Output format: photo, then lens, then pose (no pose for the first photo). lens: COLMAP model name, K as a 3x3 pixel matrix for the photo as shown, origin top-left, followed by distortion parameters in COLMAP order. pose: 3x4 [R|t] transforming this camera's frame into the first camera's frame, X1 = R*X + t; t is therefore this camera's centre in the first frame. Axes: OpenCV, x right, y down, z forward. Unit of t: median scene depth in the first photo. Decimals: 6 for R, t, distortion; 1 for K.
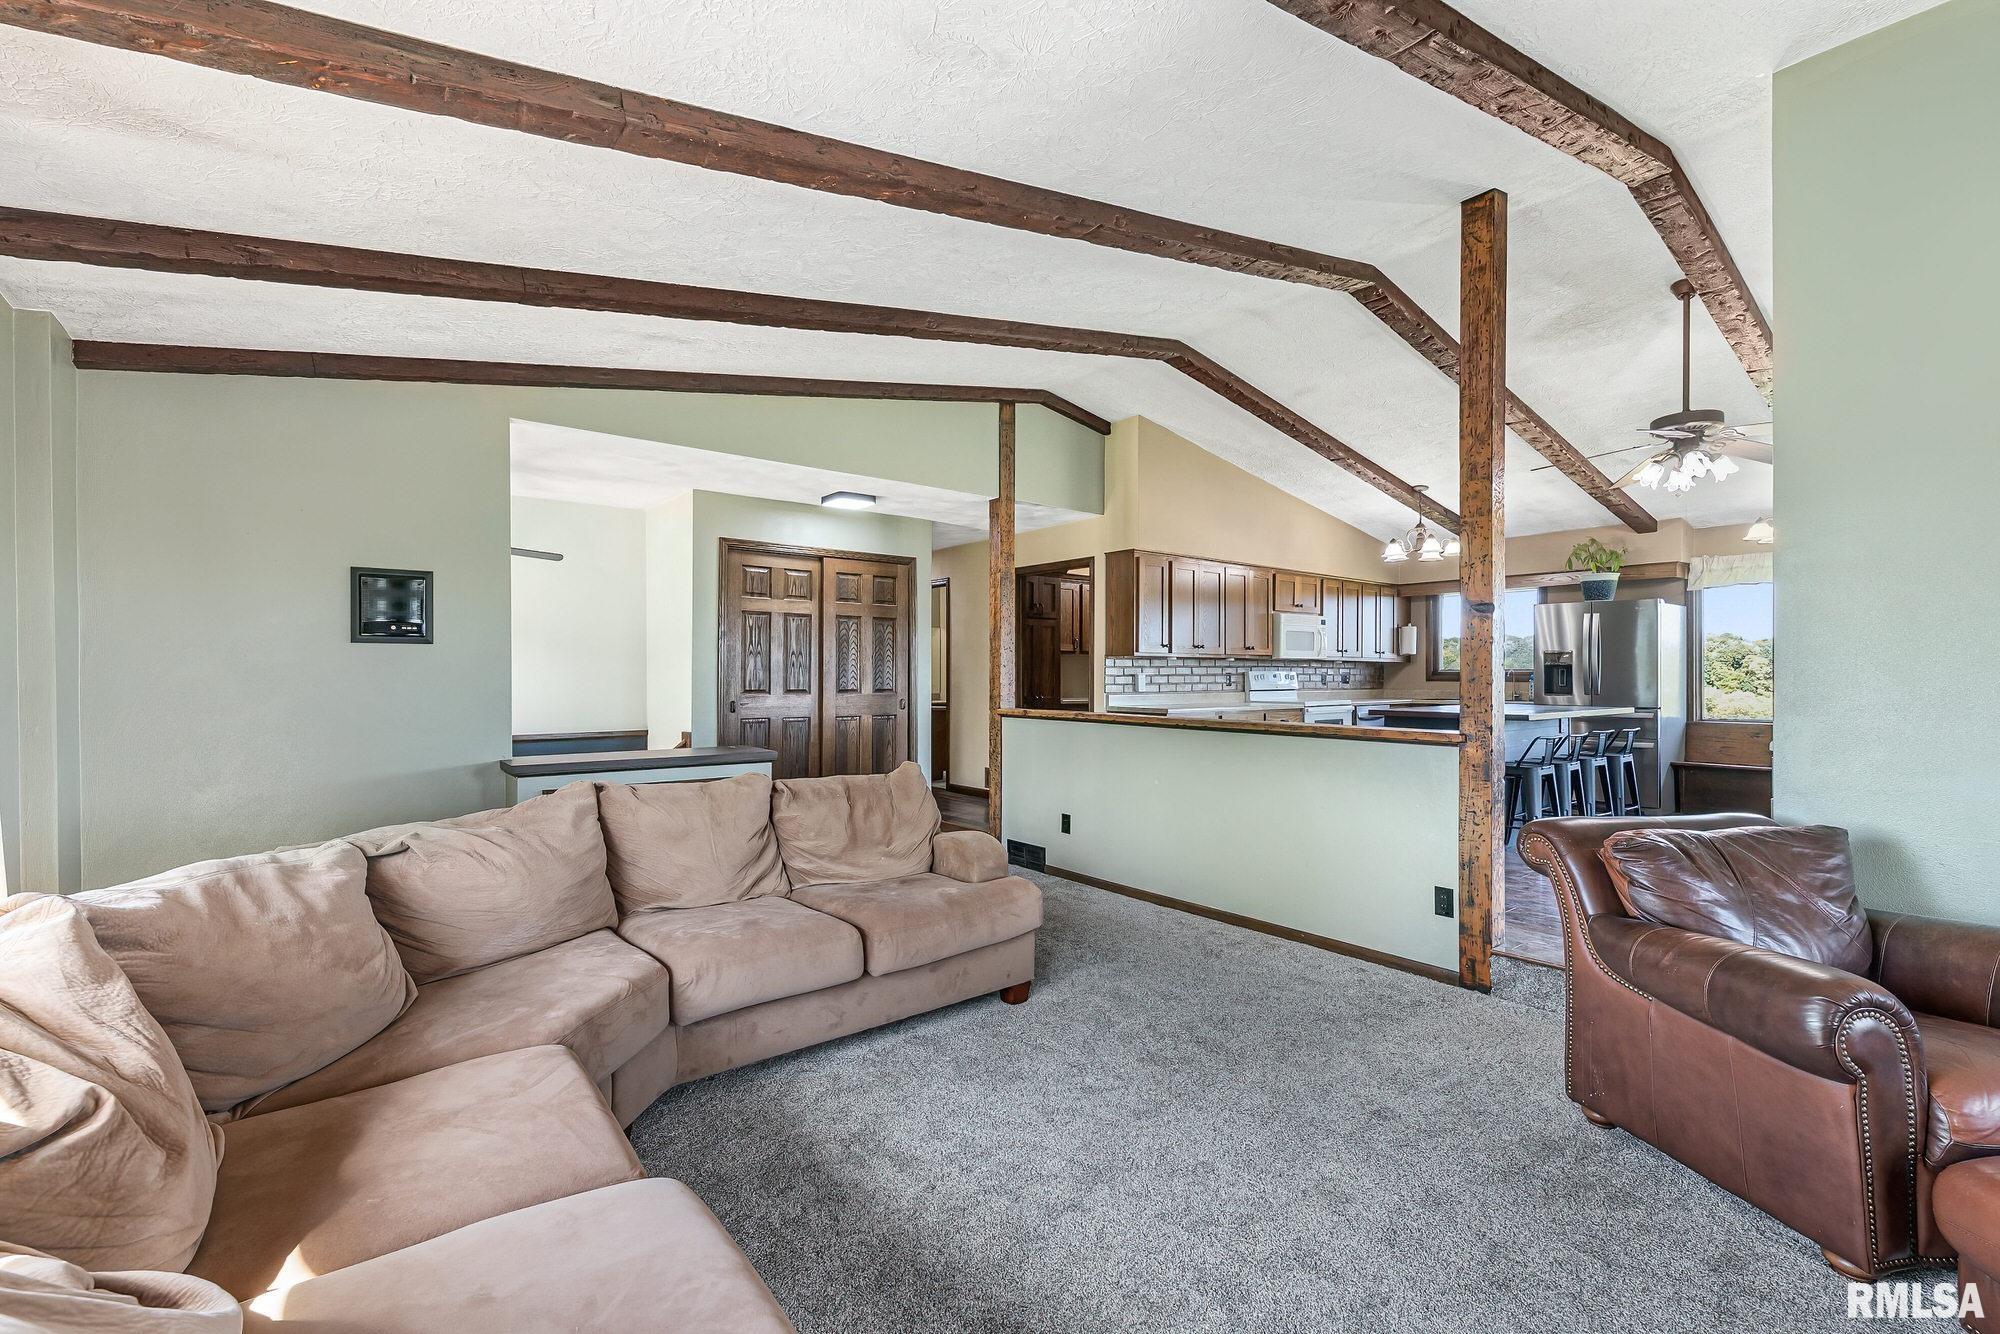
lens RADIAL K [[874.2, 0, 1000.0], [0, 874.2, 667.0], [0, 0, 1]] dist [-0.000460, -0.000024]
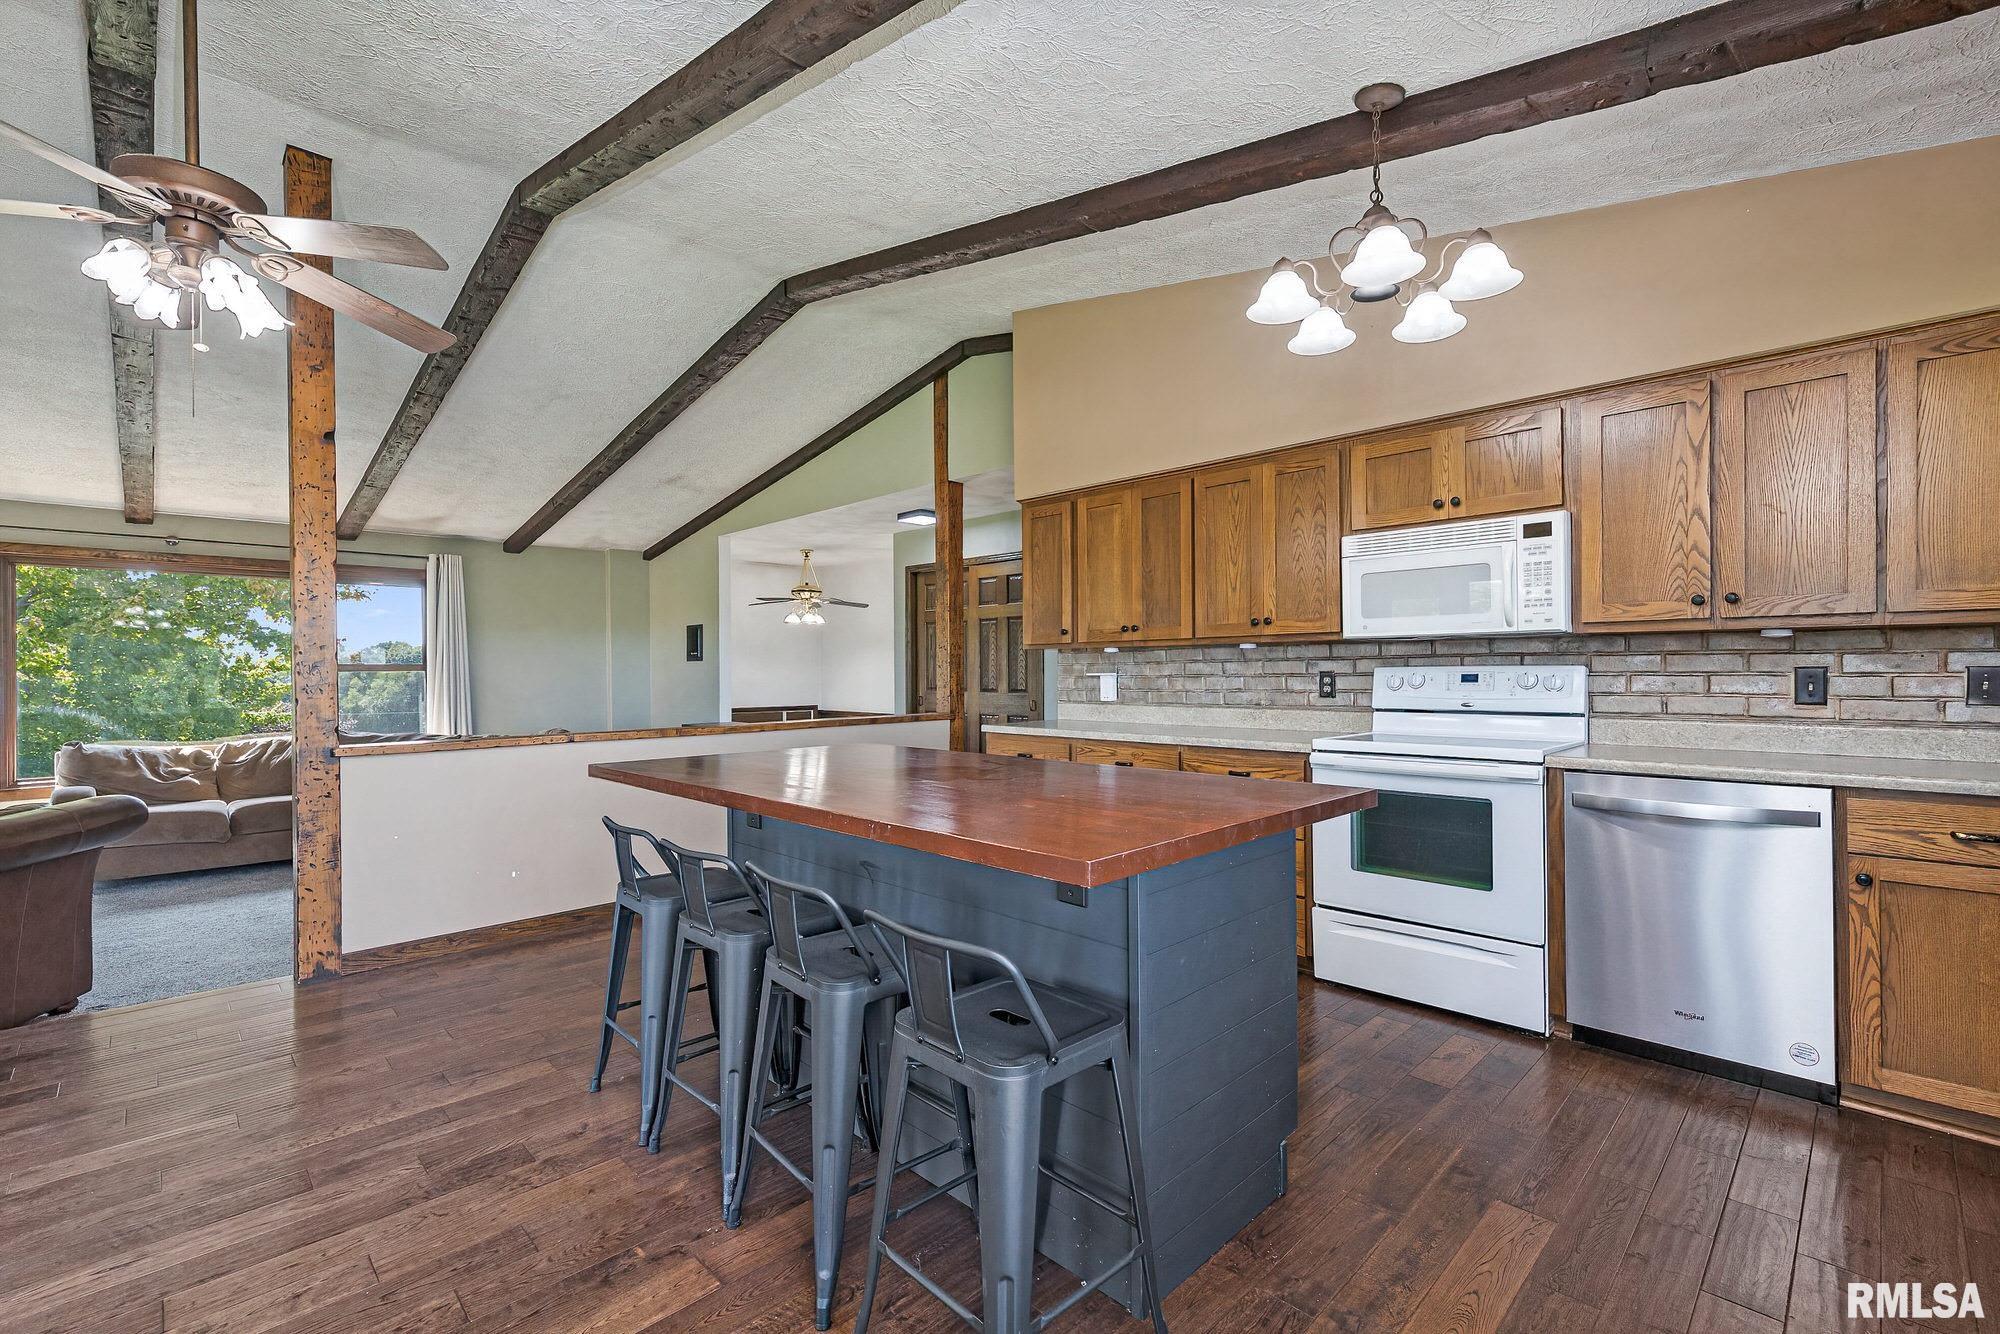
lens RADIAL K [[874.2, 0, 1000.0], [0, 874.2, 667.0], [0, 0, 1]] dist [-0.000460, -0.000024]
pose [[0.111423, -0.004680, -0.993762, 0.750530], [0.017415, 0.999845, -0.002756, 0.002644], [0.993620, -0.016999, 0.111487, 0.787827]]
